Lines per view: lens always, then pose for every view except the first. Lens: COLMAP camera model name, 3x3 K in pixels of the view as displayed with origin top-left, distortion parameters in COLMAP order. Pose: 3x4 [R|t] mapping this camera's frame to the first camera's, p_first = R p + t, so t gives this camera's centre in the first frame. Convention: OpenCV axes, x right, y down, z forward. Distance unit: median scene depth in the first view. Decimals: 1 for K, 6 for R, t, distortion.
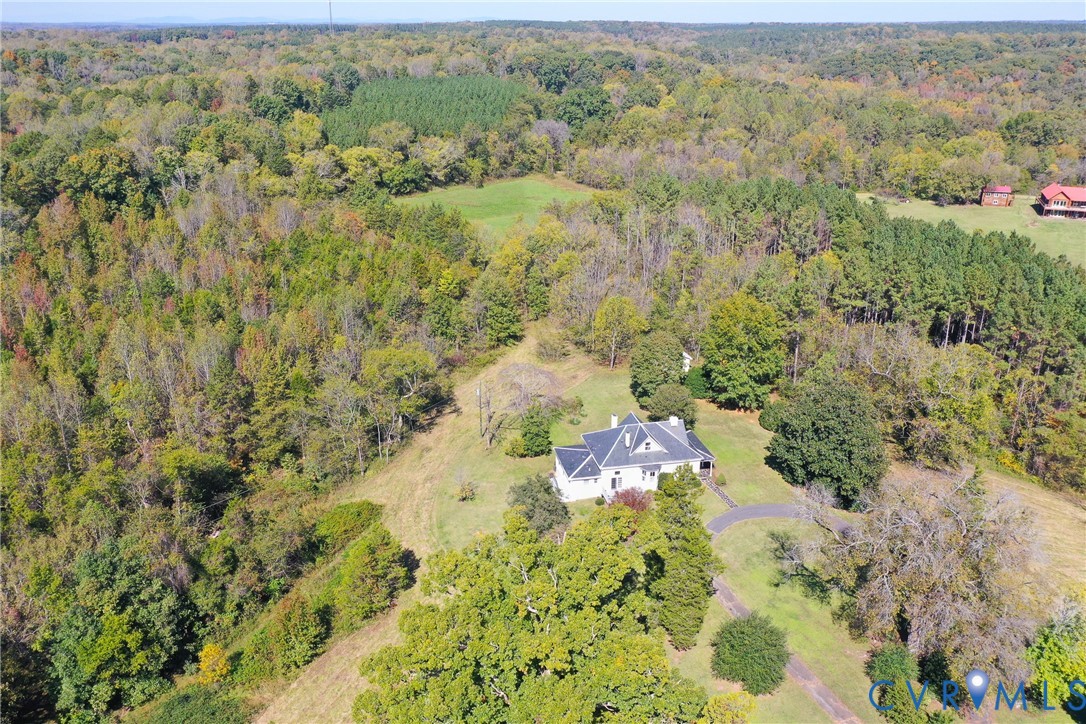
lens RADIAL K [[954.3, 0, 546.2], [0, 954.3, 360.4], [0, 0, 1]] dist [0.002582, 0.020370]
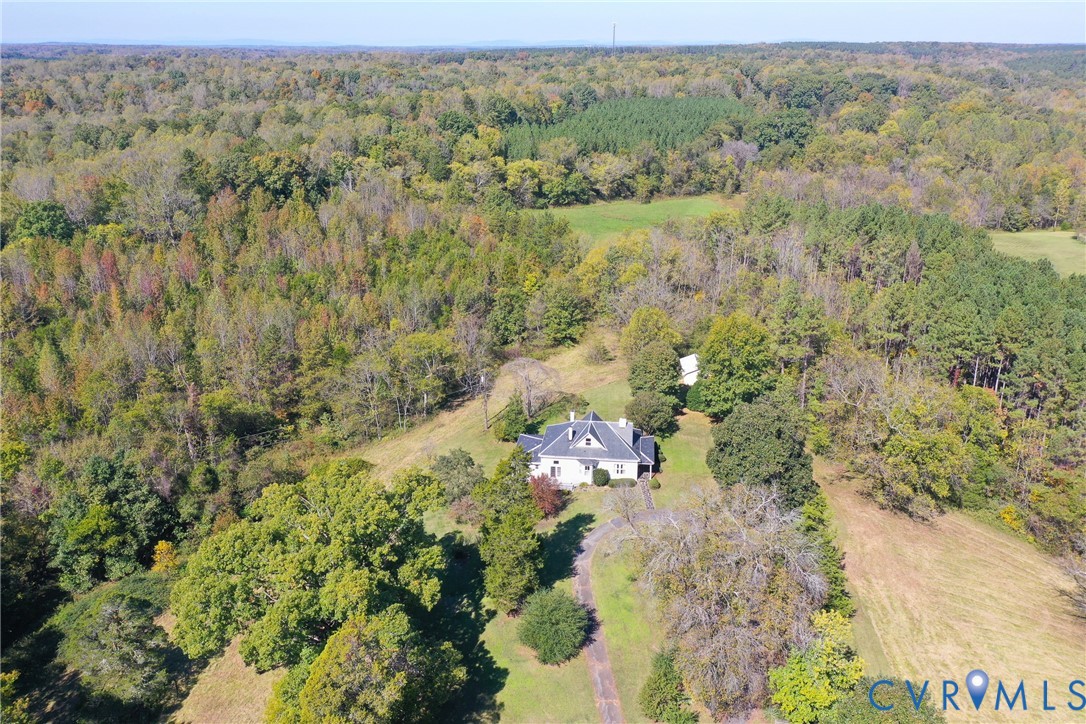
lens RADIAL K [[954.3, 0, 551.0], [0, 954.3, 367.0], [0, 0, 1]] dist [0.002582, 0.020370]
pose [[0.941937, 0.105724, -0.318713, 0.240890], [-0.110162, 0.993905, 0.004123, 0.004212], [0.317206, 0.031226, 0.947842, -0.016843]]
